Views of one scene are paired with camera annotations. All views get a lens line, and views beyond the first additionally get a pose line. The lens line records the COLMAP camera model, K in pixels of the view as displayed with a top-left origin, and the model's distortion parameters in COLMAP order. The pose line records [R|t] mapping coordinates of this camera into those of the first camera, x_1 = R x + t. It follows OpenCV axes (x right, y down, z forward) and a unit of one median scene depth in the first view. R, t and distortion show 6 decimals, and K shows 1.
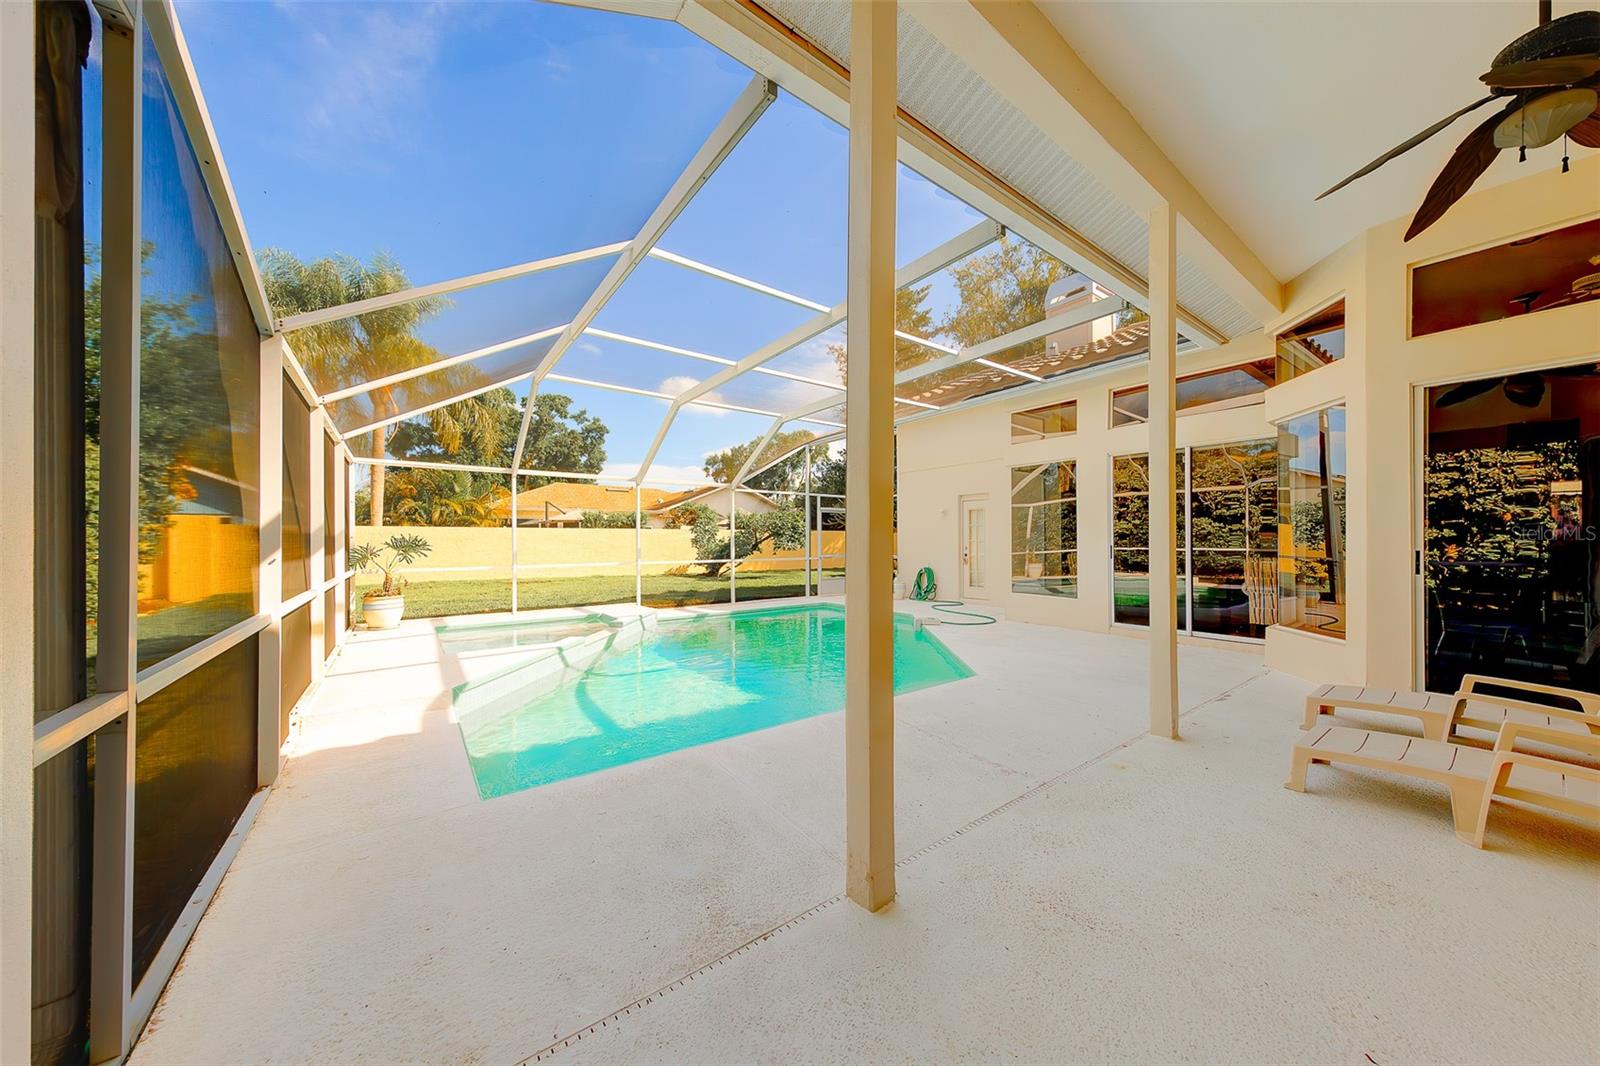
lens RADIAL K [[528.1, 0, 813.4], [0, 528.1, 534.5], [0, 0, 1]] dist [0.003838, -0.000400]
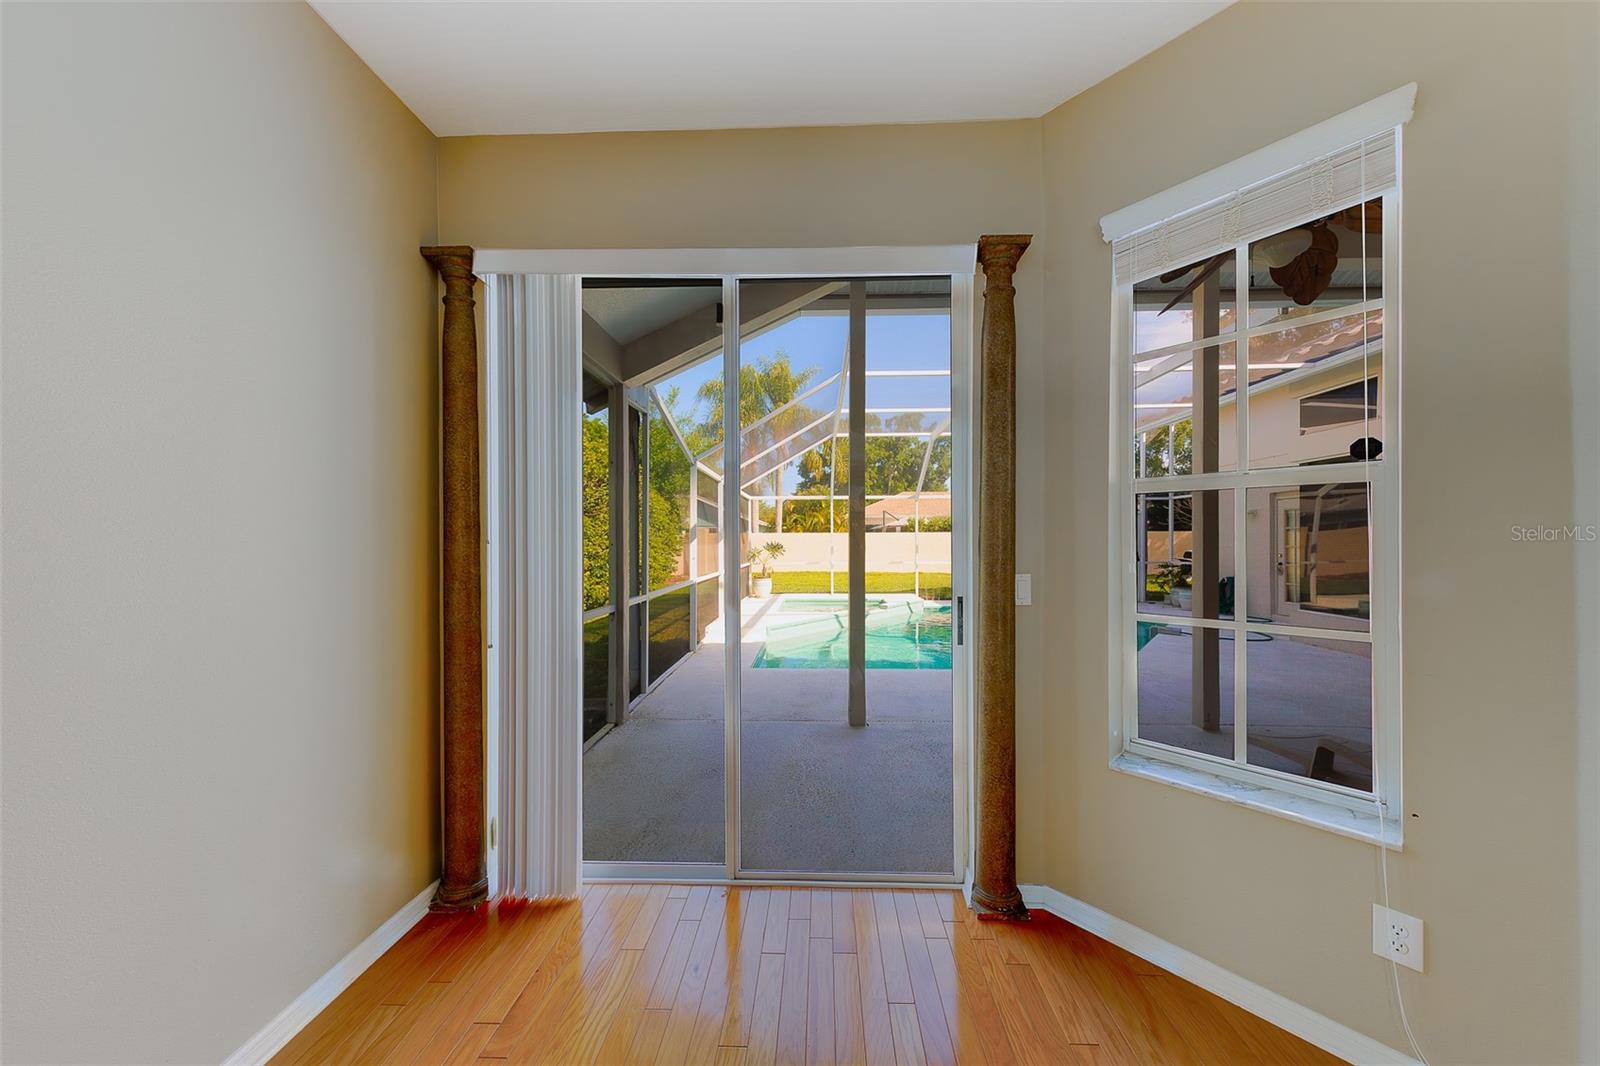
lens RADIAL K [[528.1, 0, 805.1], [0, 528.1, 540.6], [0, 0, 1]] dist [0.003838, -0.000400]
pose [[0.777645, 0.001093, -0.628703, 0.155884], [0.007413, 0.999913, 0.010908, -0.009377], [0.628660, -0.013143, 0.777569, -0.096420]]
